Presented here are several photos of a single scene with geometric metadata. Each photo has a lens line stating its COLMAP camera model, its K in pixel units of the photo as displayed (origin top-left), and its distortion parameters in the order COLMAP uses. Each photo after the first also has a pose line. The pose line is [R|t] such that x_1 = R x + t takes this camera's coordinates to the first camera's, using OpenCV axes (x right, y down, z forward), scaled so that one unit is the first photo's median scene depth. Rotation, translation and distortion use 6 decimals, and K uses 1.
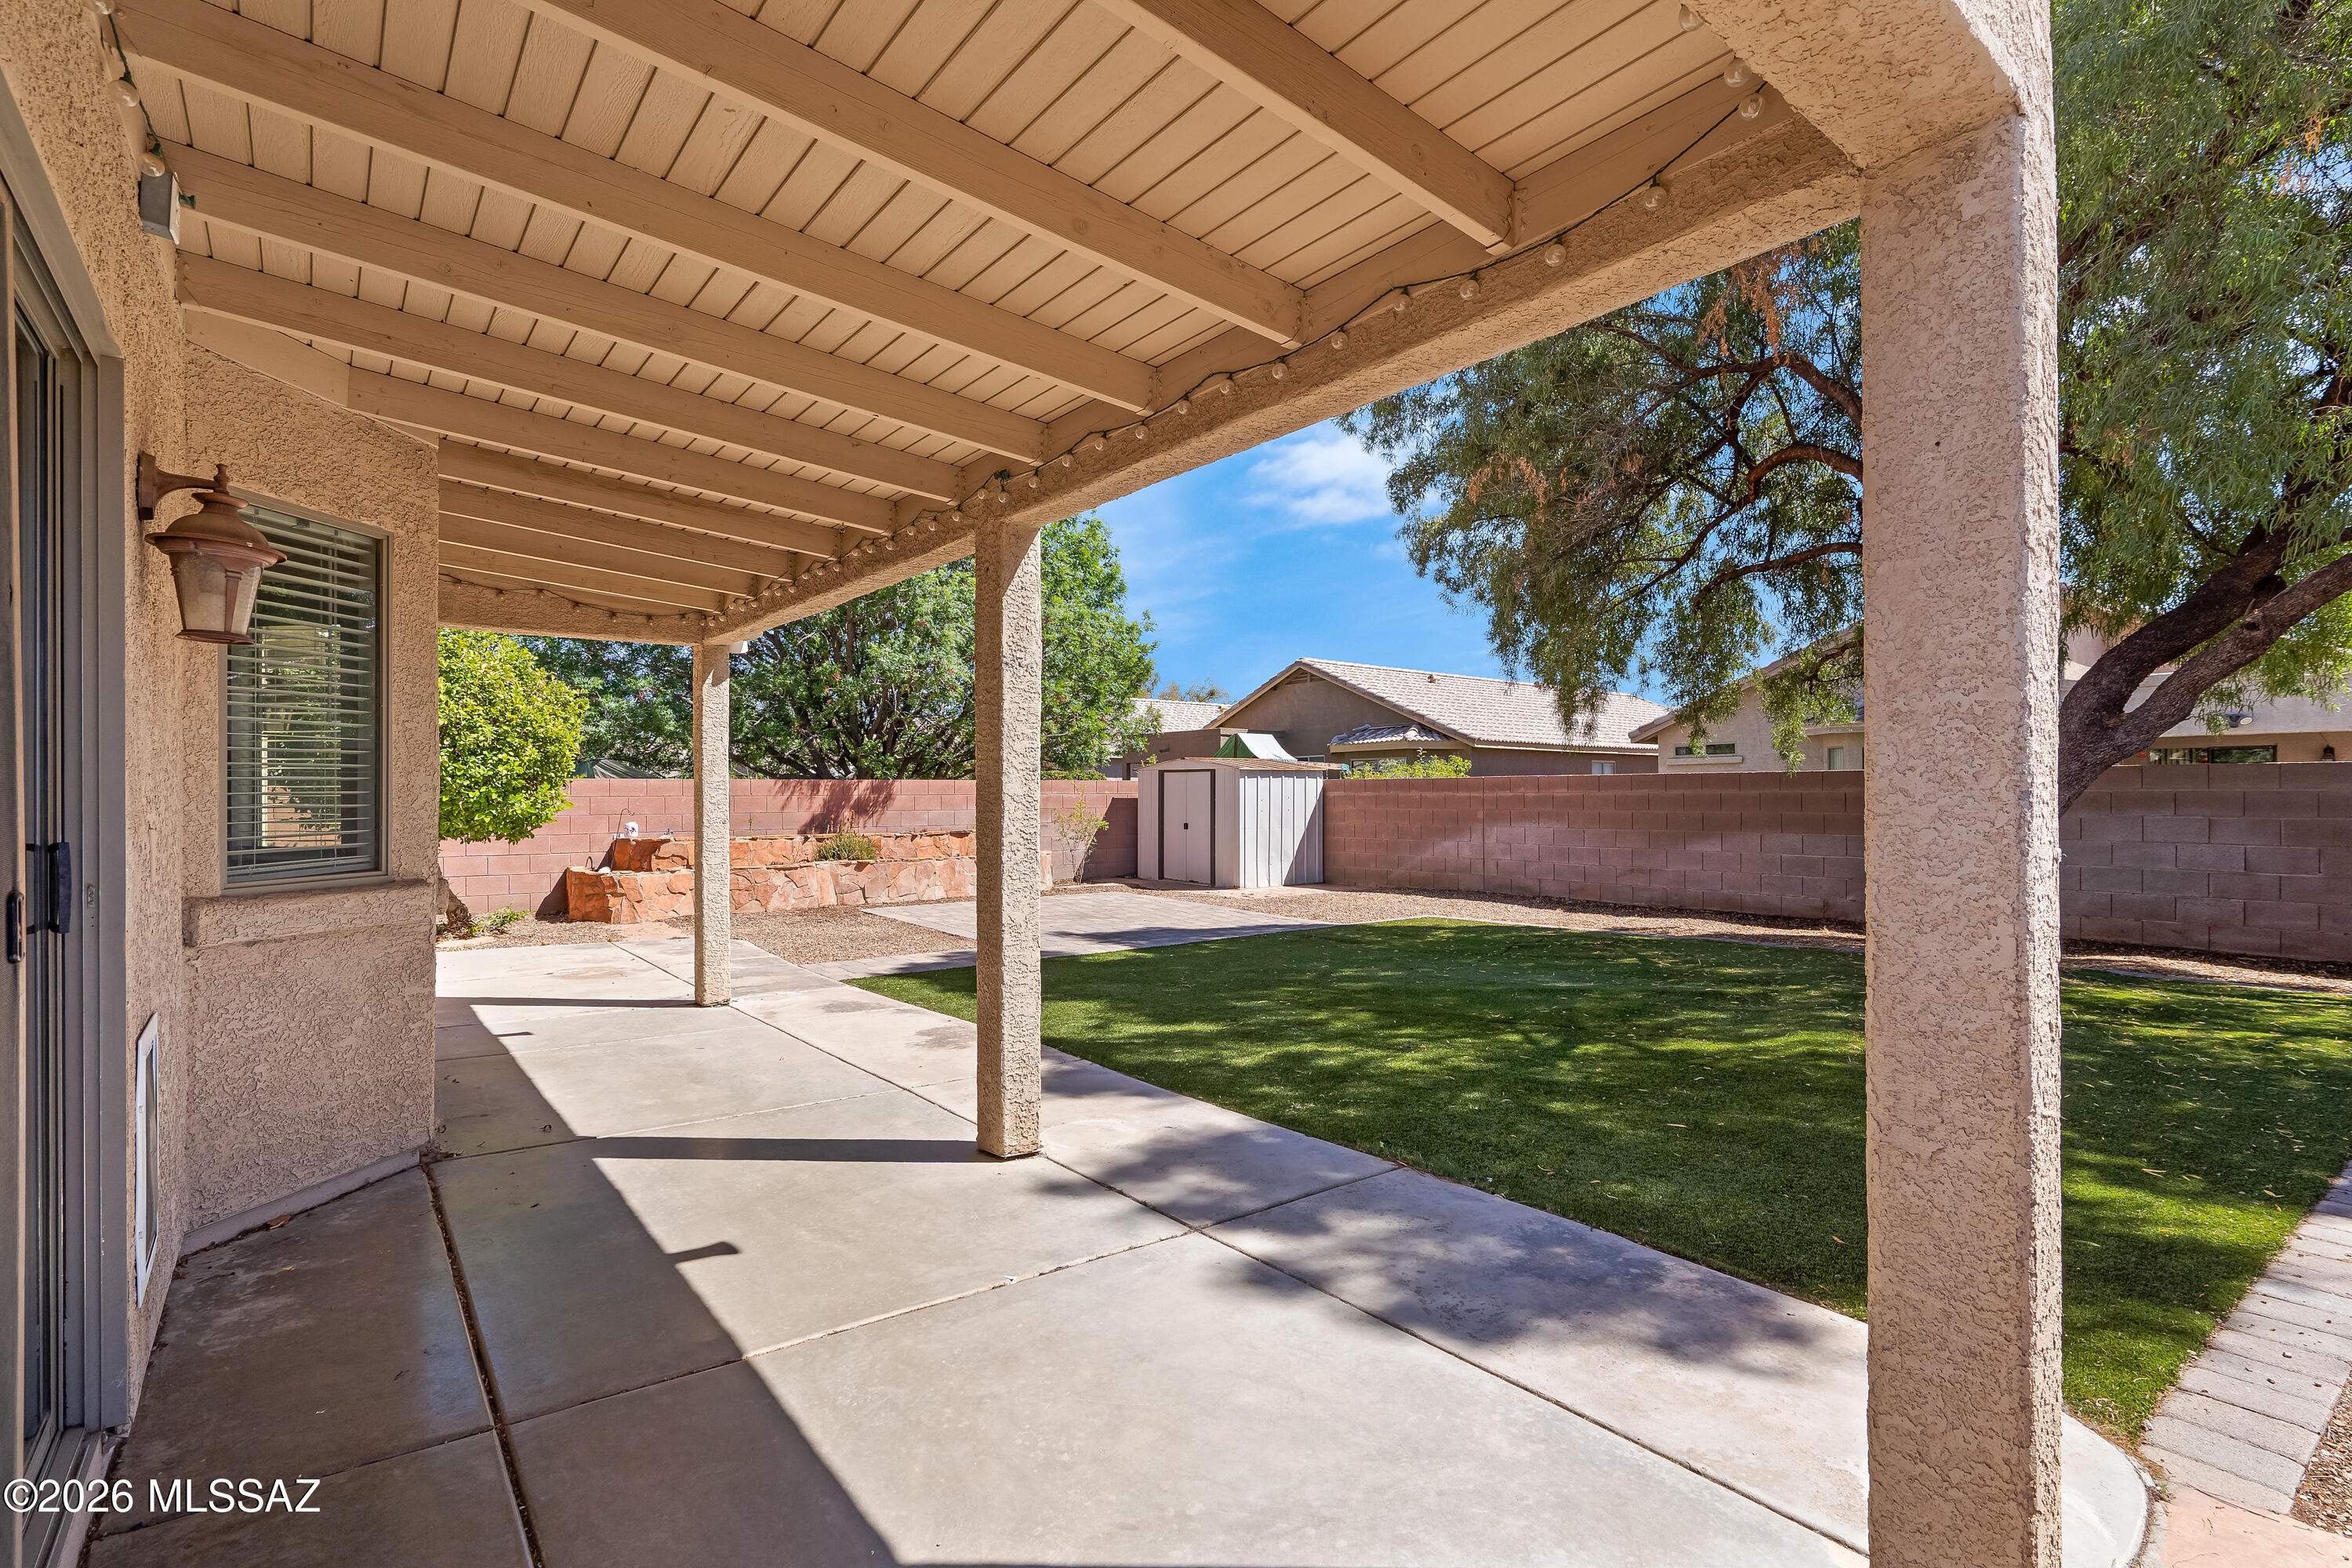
lens RADIAL K [[1072.7, 0, 1174.0], [0, 1072.7, 796.9], [0, 0, 1]] dist [0.000190, 0.000652]
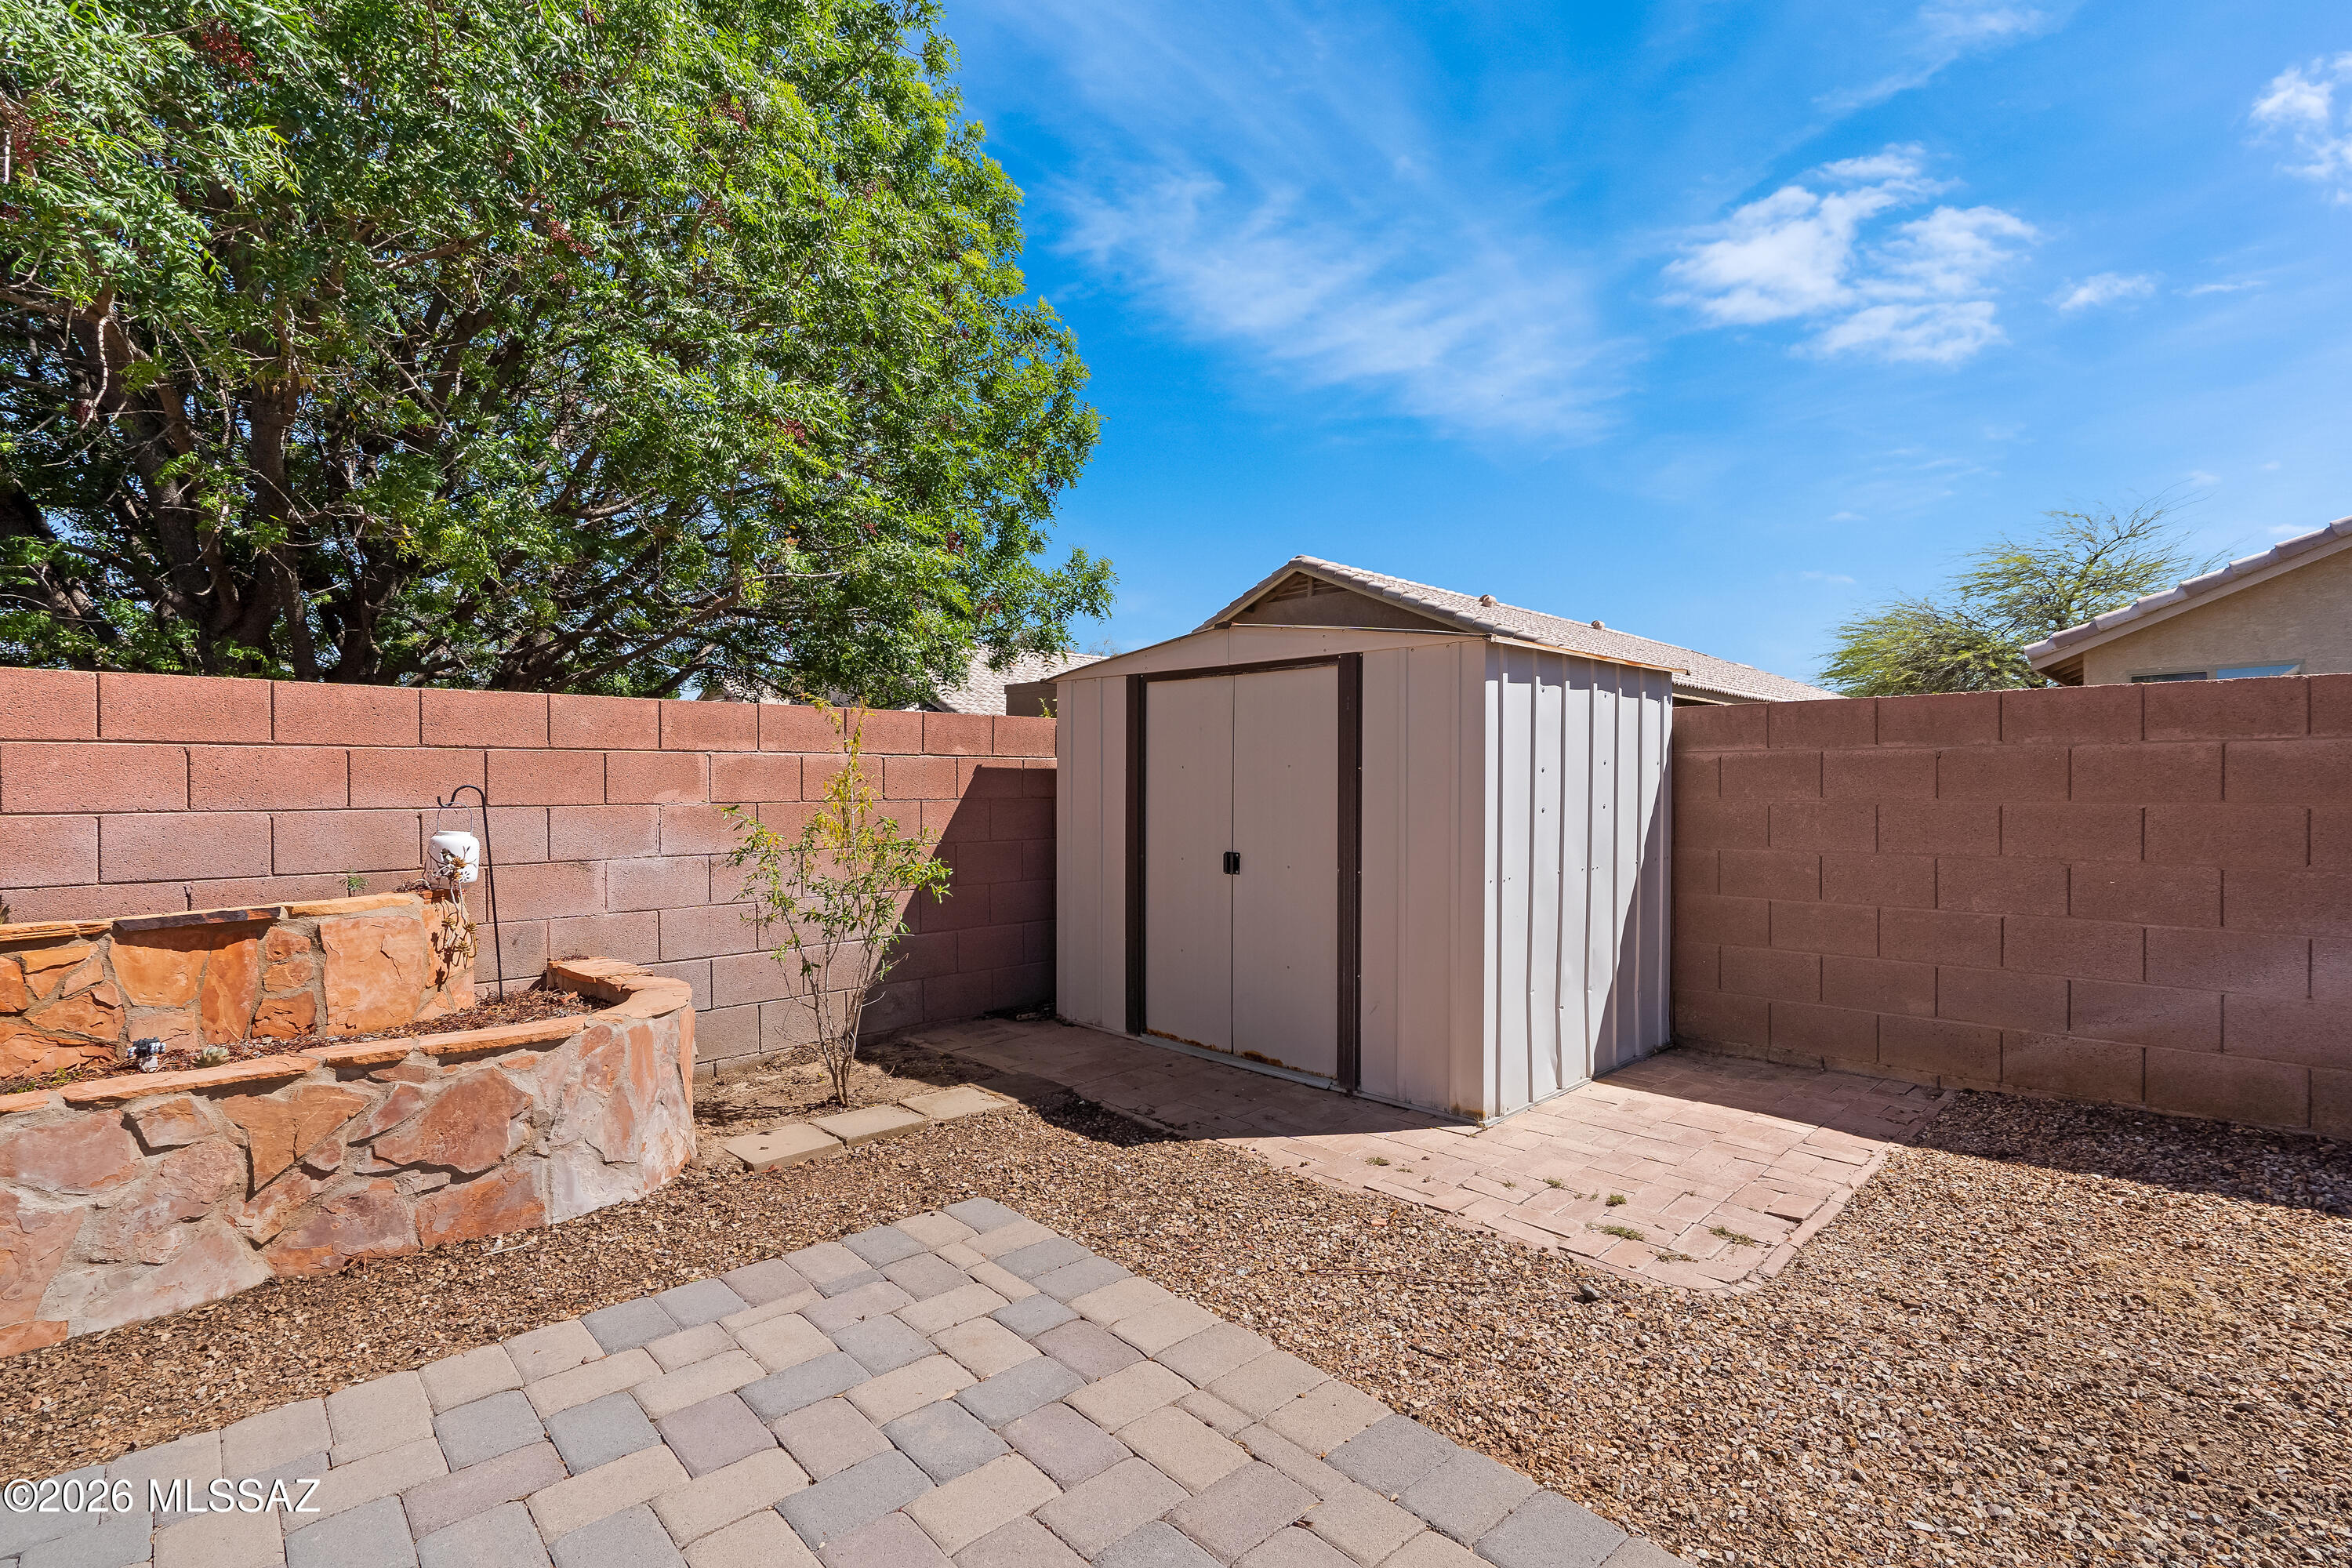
lens RADIAL K [[1072.7, 0, 1174.0], [0, 1072.7, 796.9], [0, 0, 1]] dist [0.000190, 0.000652]
pose [[0.994464, -0.002360, 0.105056, -0.035965], [0.001365, 0.999954, 0.009542, 0.006715], [-0.105073, -0.009346, 0.994421, 0.731041]]
